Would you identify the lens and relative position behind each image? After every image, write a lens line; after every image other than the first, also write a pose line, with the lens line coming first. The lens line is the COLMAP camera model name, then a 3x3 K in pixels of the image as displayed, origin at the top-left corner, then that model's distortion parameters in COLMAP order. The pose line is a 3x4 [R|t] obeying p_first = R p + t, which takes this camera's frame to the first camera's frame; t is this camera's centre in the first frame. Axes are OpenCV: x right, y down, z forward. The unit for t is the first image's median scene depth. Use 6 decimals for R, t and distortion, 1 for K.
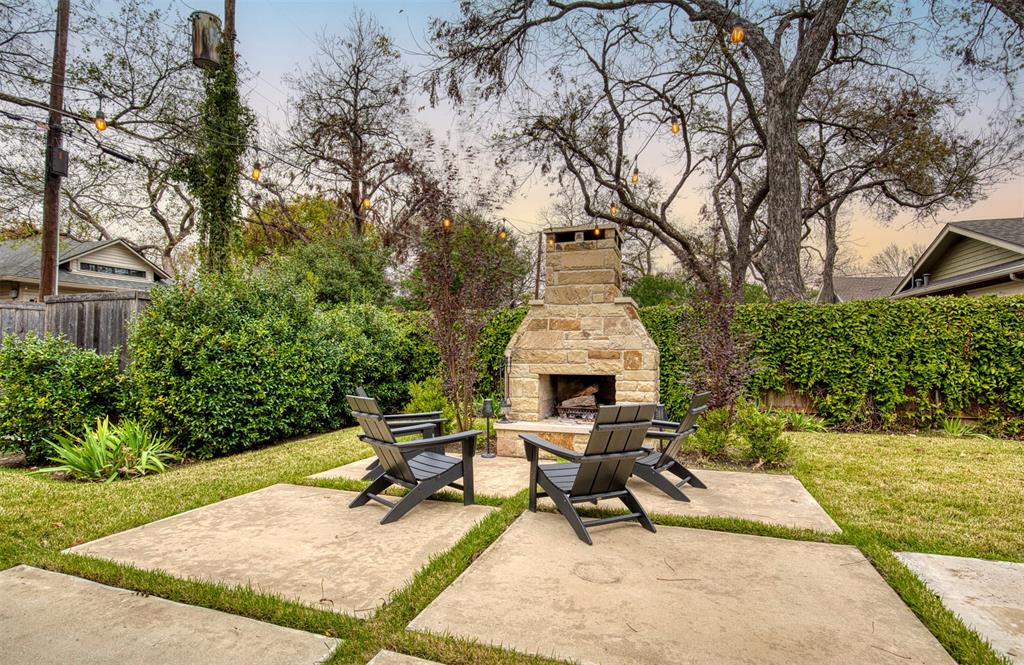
lens RADIAL K [[517.6, 0, 517.5], [0, 517.6, 340.2], [0, 0, 1]] dist [-0.017875, 0.001165]
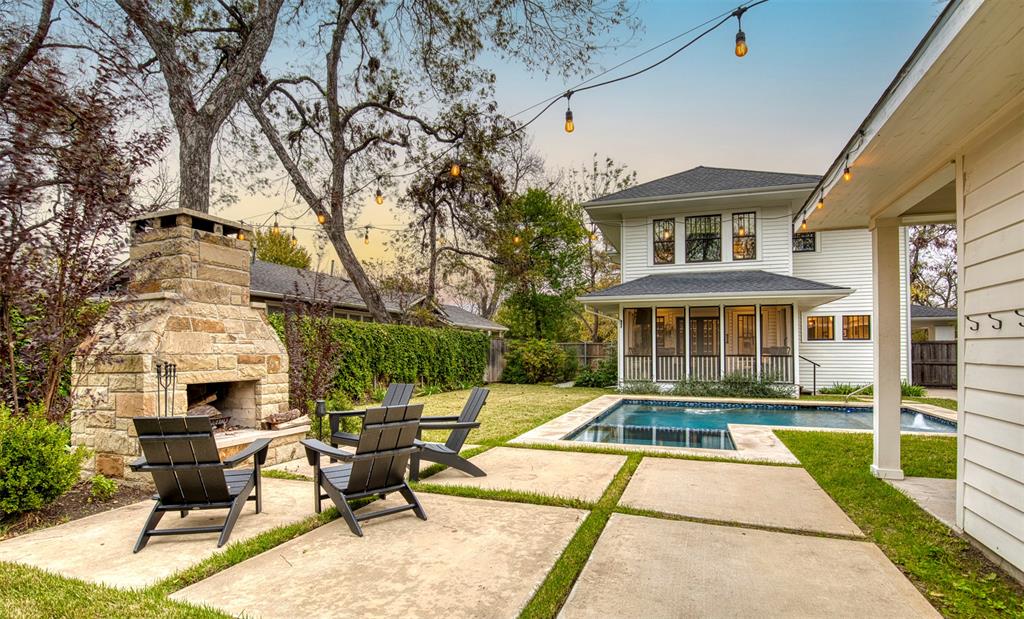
lens RADIAL K [[519.1, 0, 520.0], [0, 519.1, 327.7], [0, 0, 1]] dist [-0.018532, 0.000769]
pose [[-0.004182, 0.045470, 0.998957, -0.804084], [-0.017895, 0.998802, -0.045538, 0.003481], [-0.999831, -0.018067, -0.003363, 0.488596]]
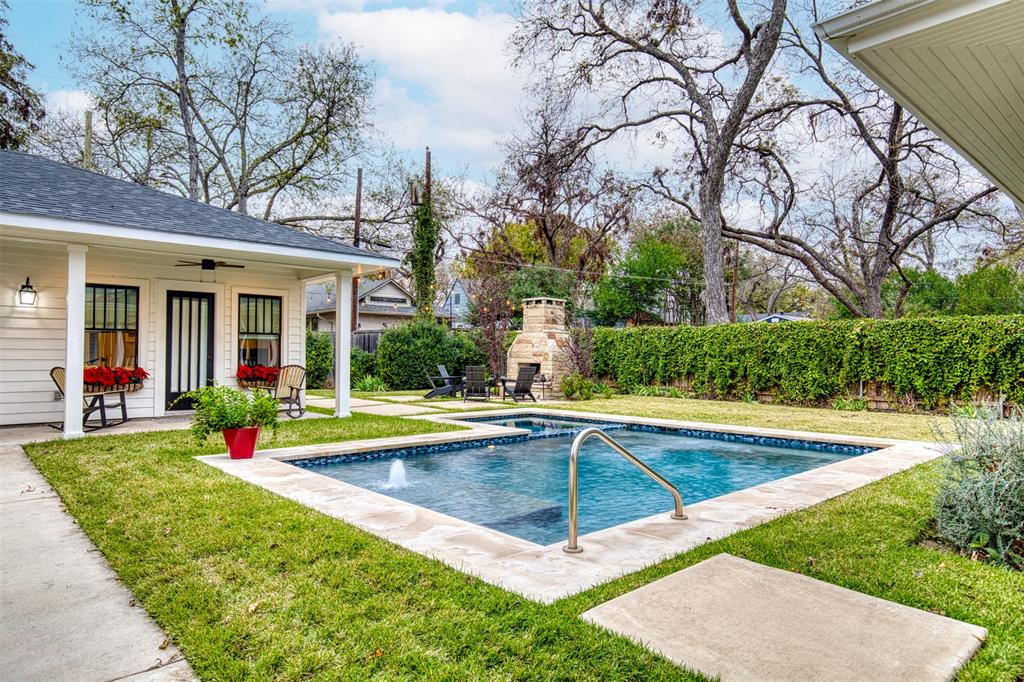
lens RADIAL K [[622.2, 0, 509.1], [0, 622.2, 339.8], [0, 0, 1]] dist [-0.032723, -0.000460]
pose [[0.878331, -0.005765, -0.478018, 1.377349], [0.001302, 0.999952, -0.009666, -0.010379], [0.478051, 0.007868, 0.878297, -1.504902]]
